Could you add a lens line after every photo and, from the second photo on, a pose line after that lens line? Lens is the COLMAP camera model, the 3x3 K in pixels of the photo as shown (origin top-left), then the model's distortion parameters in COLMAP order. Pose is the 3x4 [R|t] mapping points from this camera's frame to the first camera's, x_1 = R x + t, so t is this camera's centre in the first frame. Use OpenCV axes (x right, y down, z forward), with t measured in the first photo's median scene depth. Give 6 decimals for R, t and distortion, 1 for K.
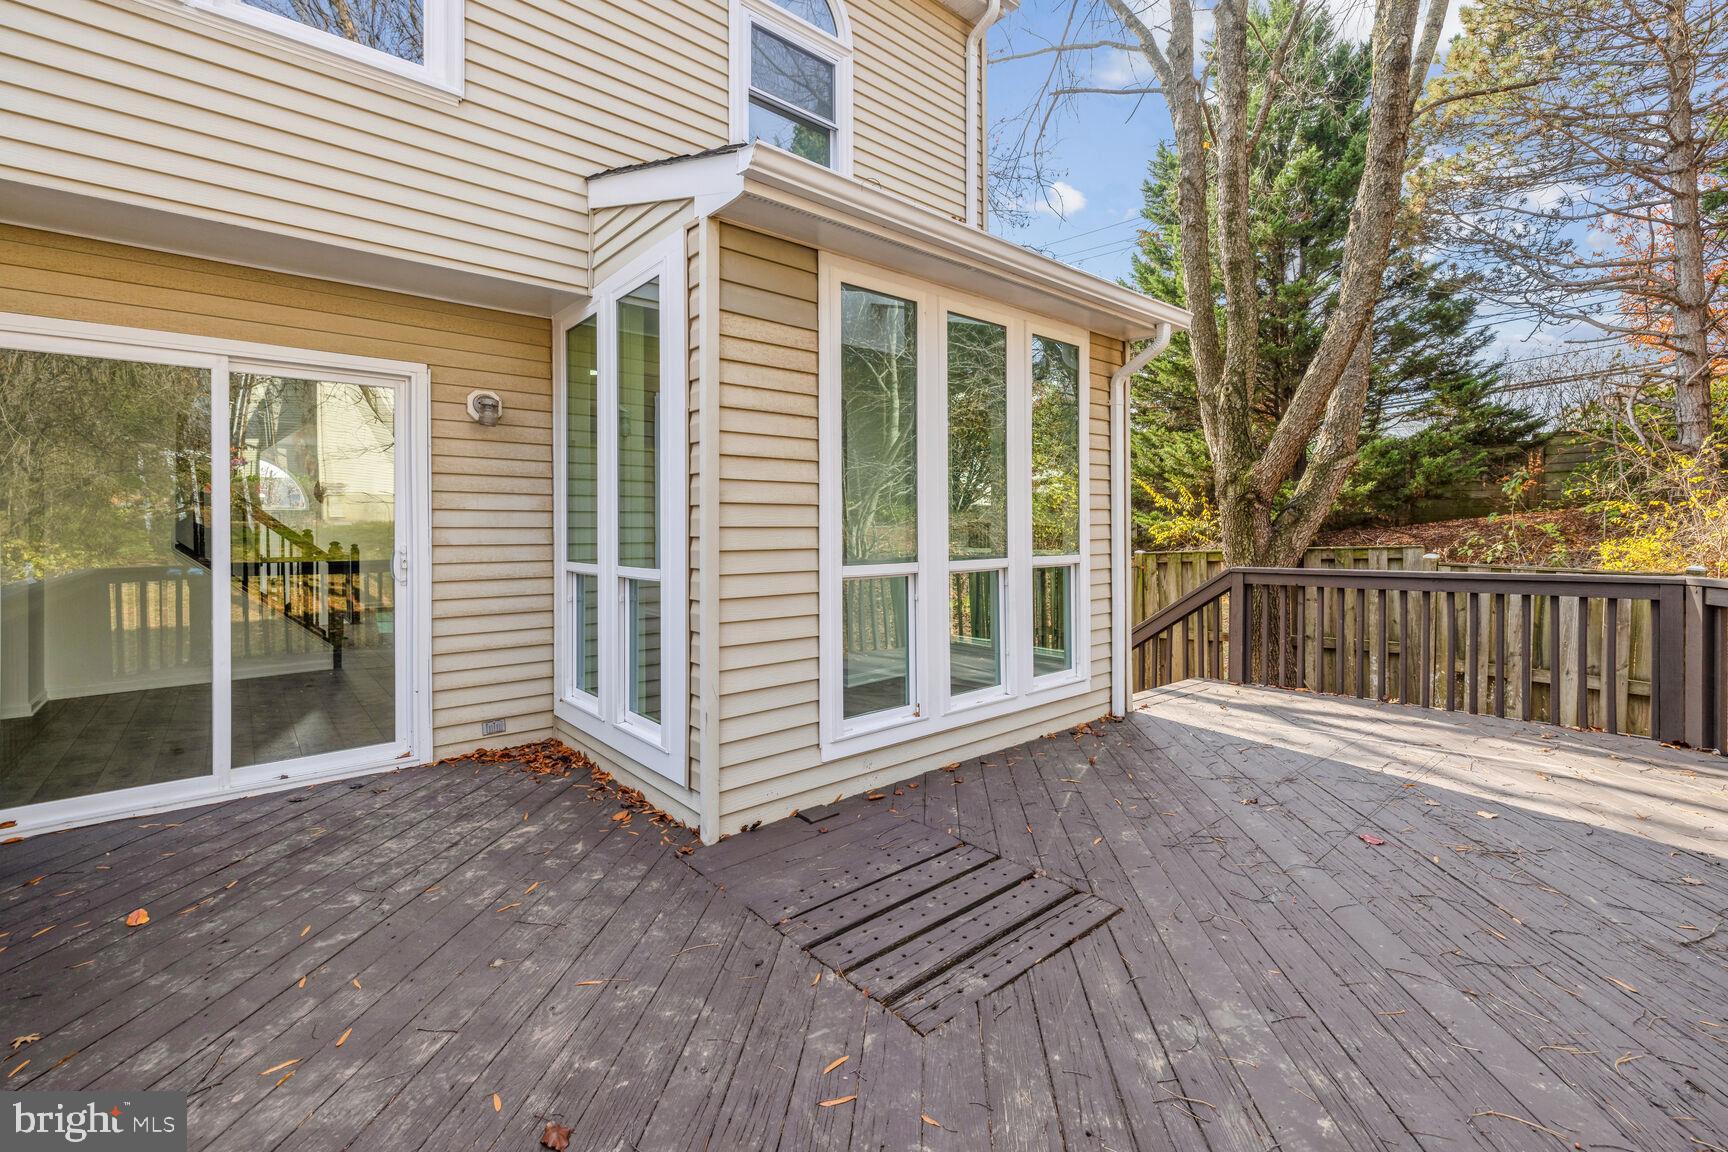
lens RADIAL K [[743.7, 0, 865.5], [0, 743.7, 533.4], [0, 0, 1]] dist [0.001462, 0.000474]
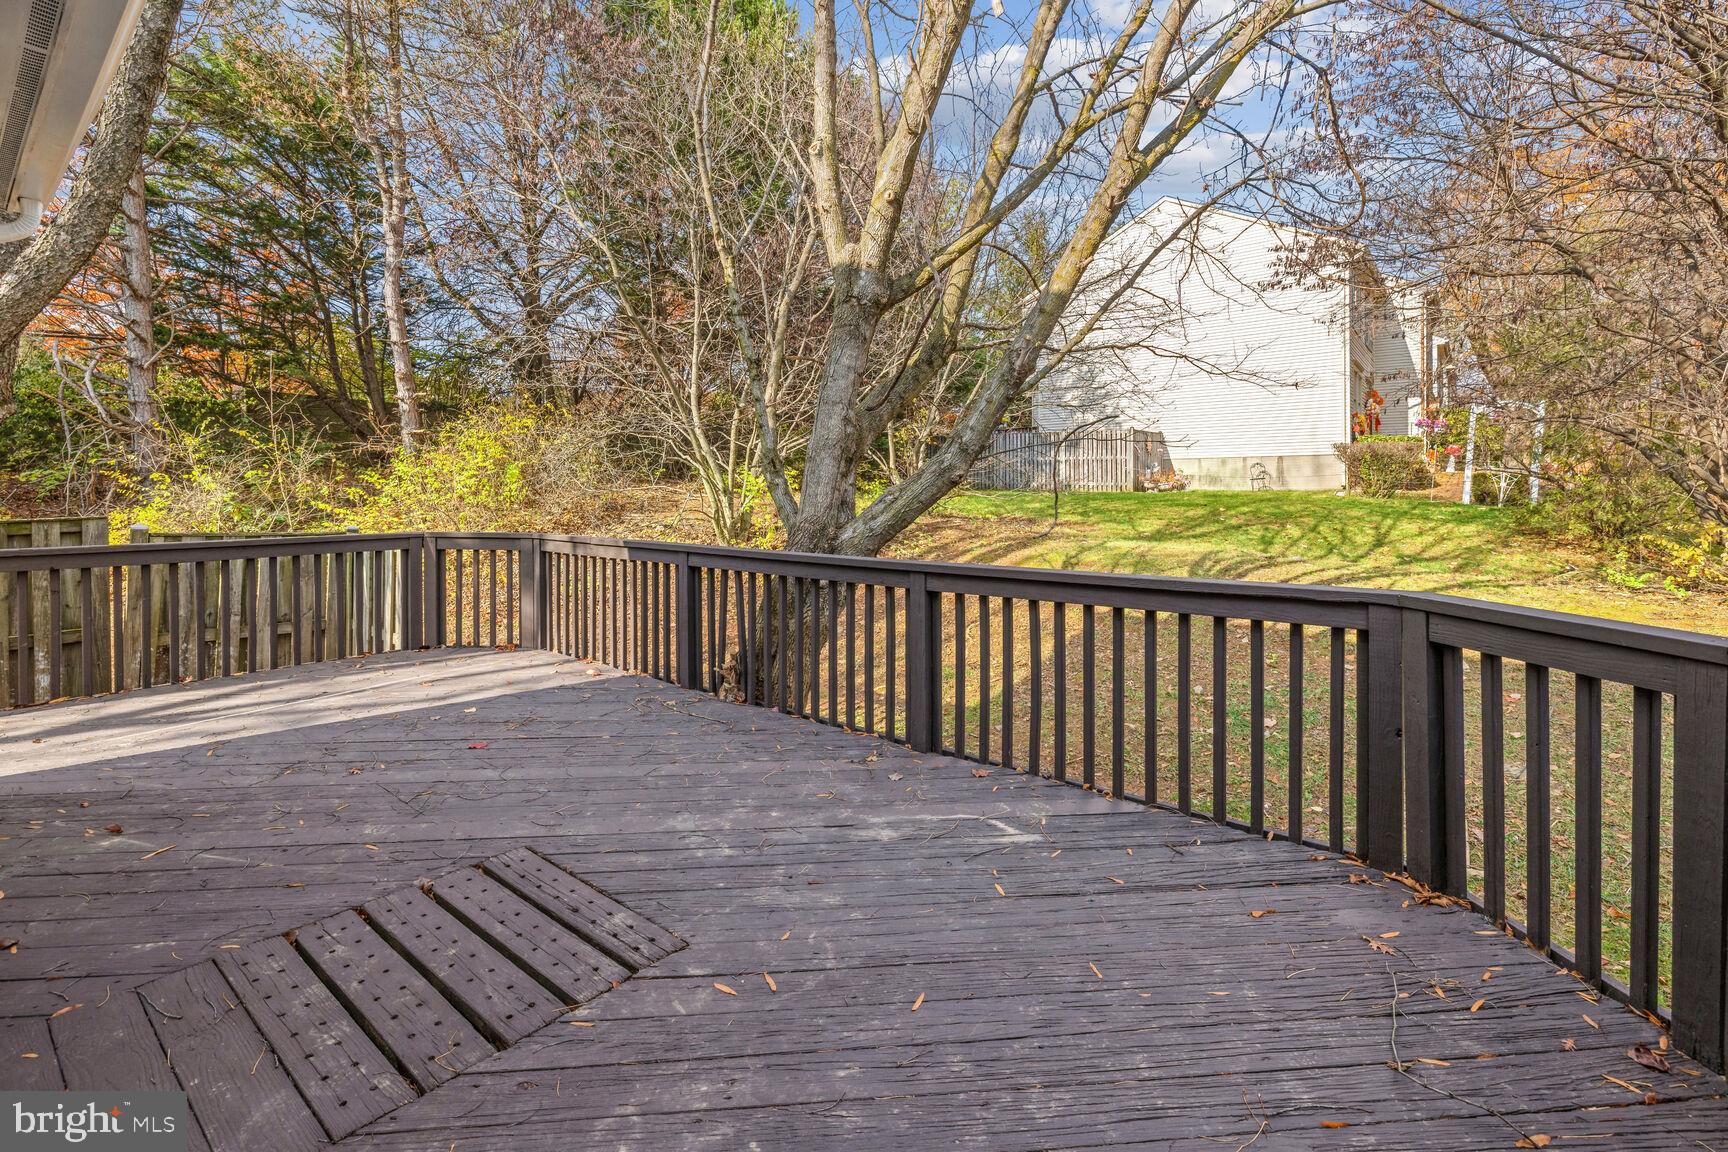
lens RADIAL K [[761.3, 0, 854.2], [0, 761.3, 494.4], [0, 0, 1]] dist [-0.001860, -0.000163]
pose [[-0.166948, 0.008080, 0.985933, -0.501366], [0.004570, 0.999962, -0.007421, 0.001497], [-0.985955, 0.003267, -0.166978, 0.428466]]
